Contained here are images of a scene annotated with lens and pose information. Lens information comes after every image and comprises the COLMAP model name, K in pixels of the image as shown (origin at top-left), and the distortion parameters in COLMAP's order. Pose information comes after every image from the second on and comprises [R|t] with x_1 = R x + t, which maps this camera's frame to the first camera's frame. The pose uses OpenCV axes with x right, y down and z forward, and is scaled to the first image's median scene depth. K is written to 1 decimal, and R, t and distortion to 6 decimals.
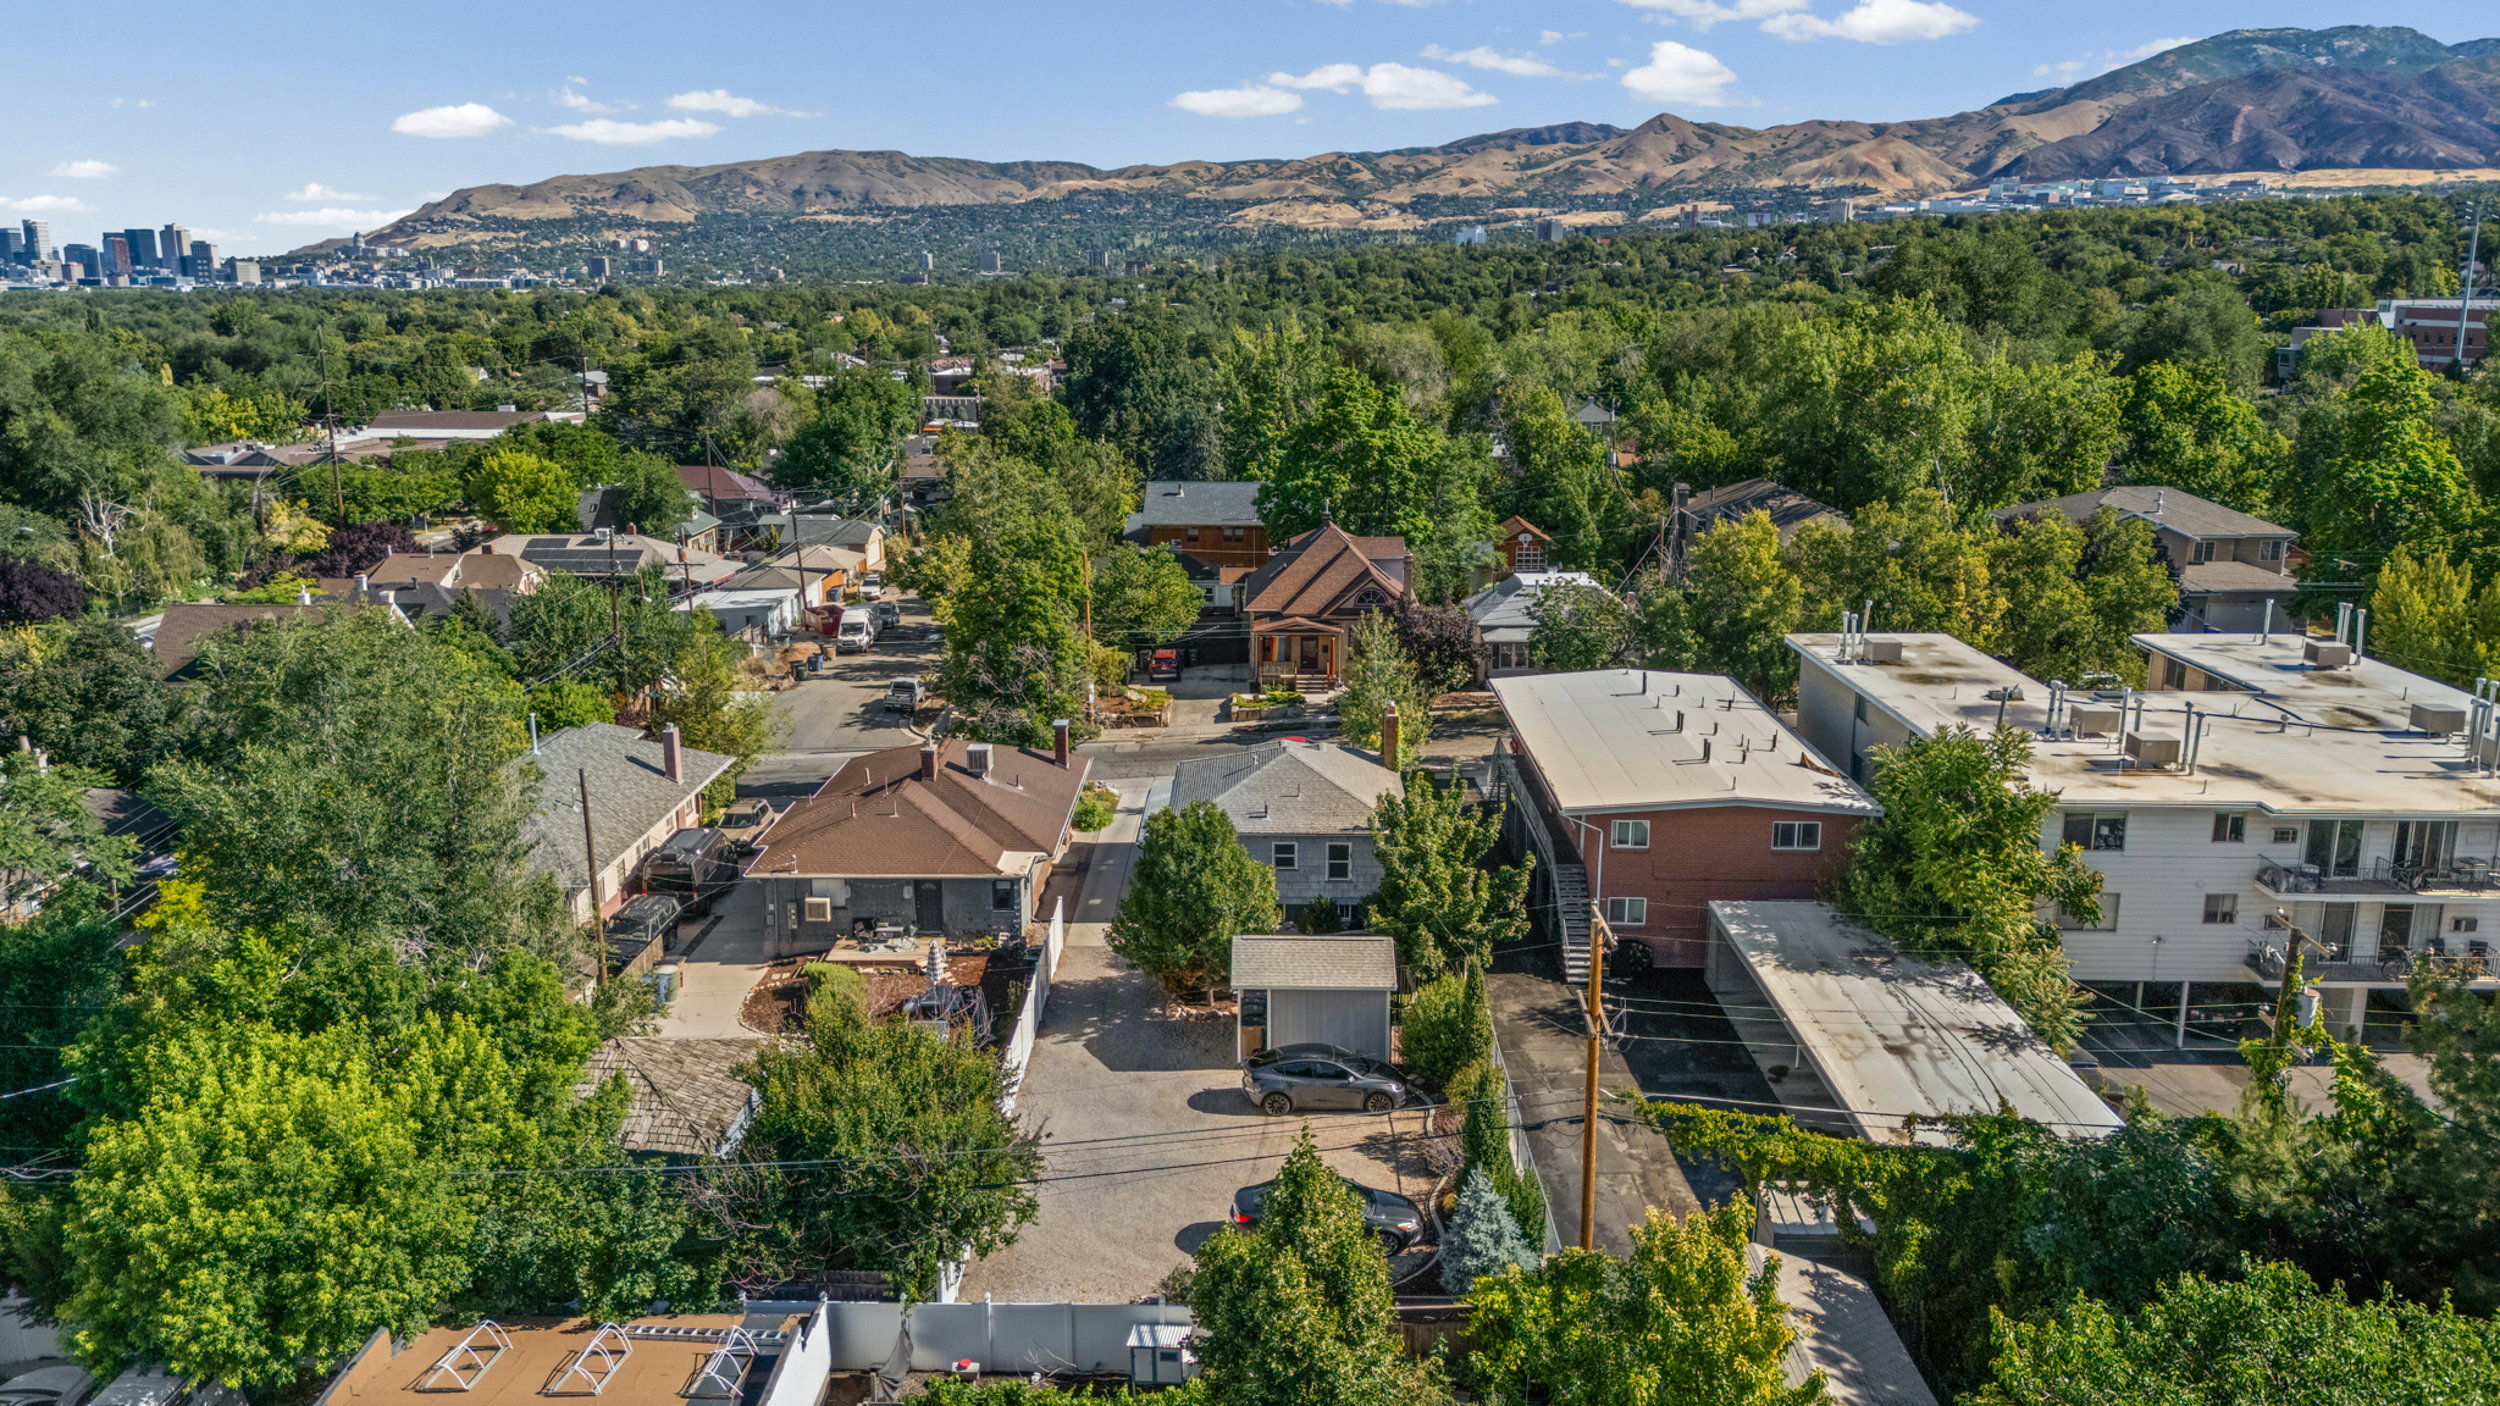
lens RADIAL K [[1833.5, 0, 1266.5], [0, 1833.5, 695.5], [0, 0, 1]] dist [0.088798, -0.084790]
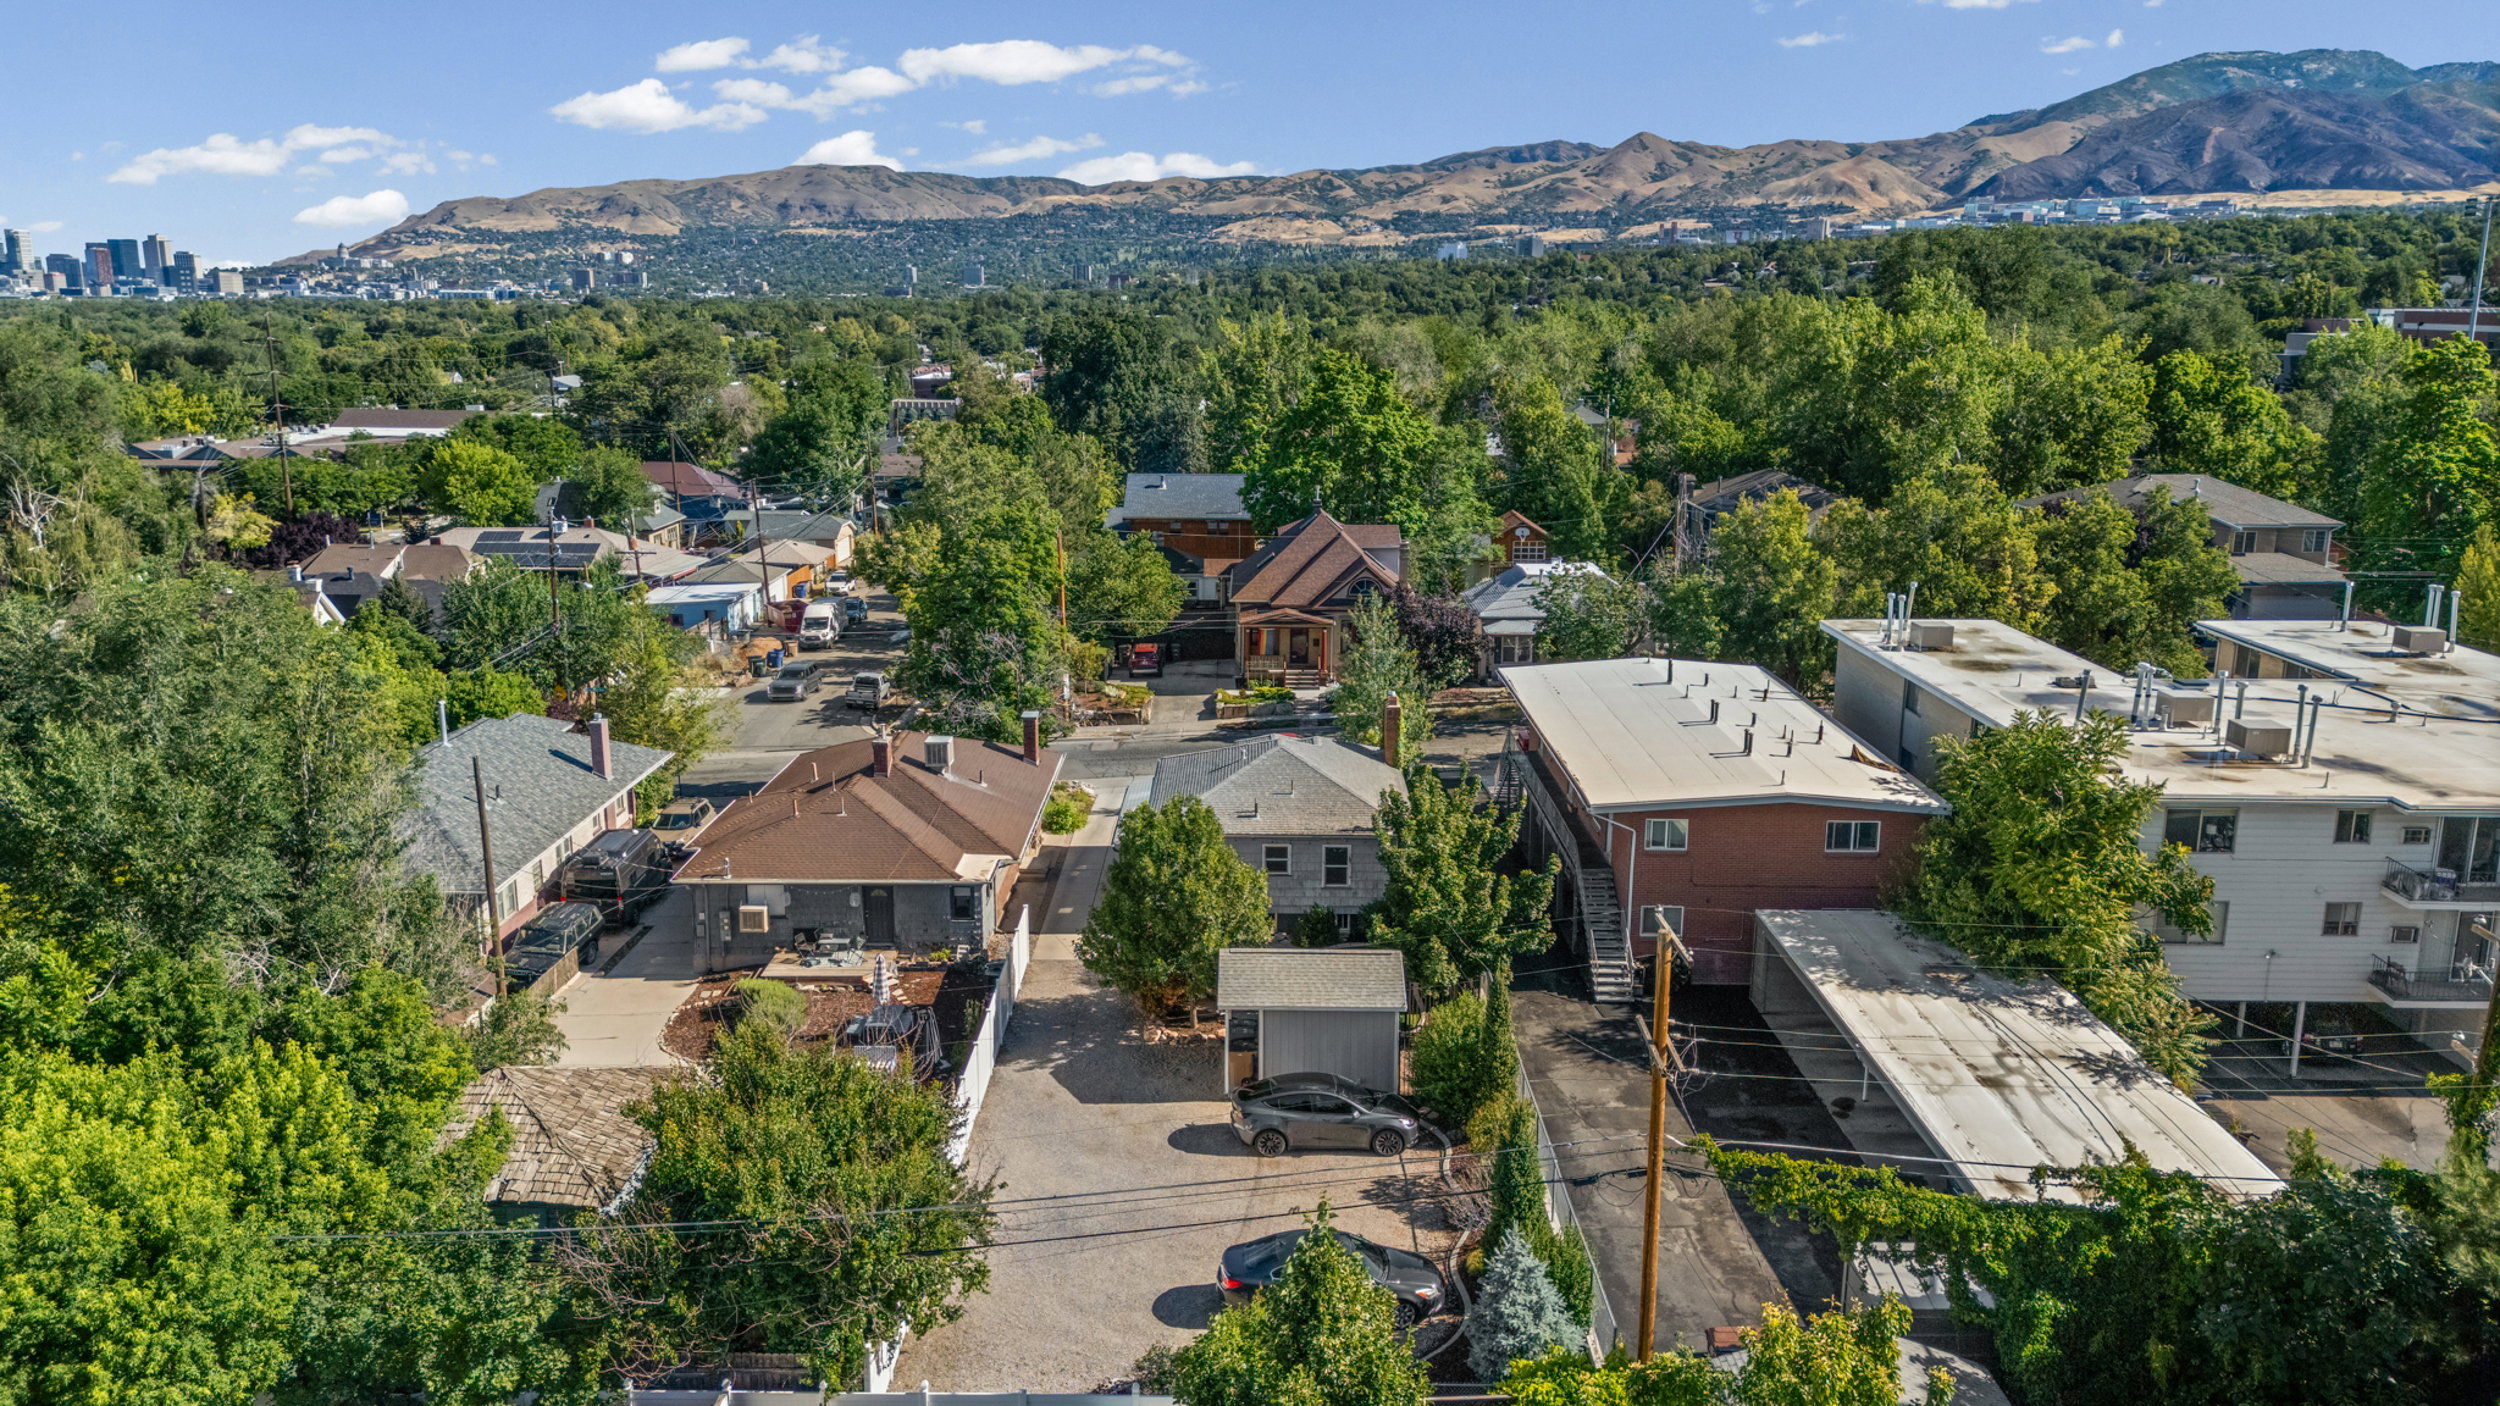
lens RADIAL K [[1833.5, 0, 1266.5], [0, 1833.5, 695.5], [0, 0, 1]] dist [0.088798, -0.084790]
pose [[0.999953, 0.001842, 0.009467, -0.003957], [-0.001785, 0.999980, -0.006016, 0.013032], [-0.009478, 0.005999, 0.999937, 0.104684]]
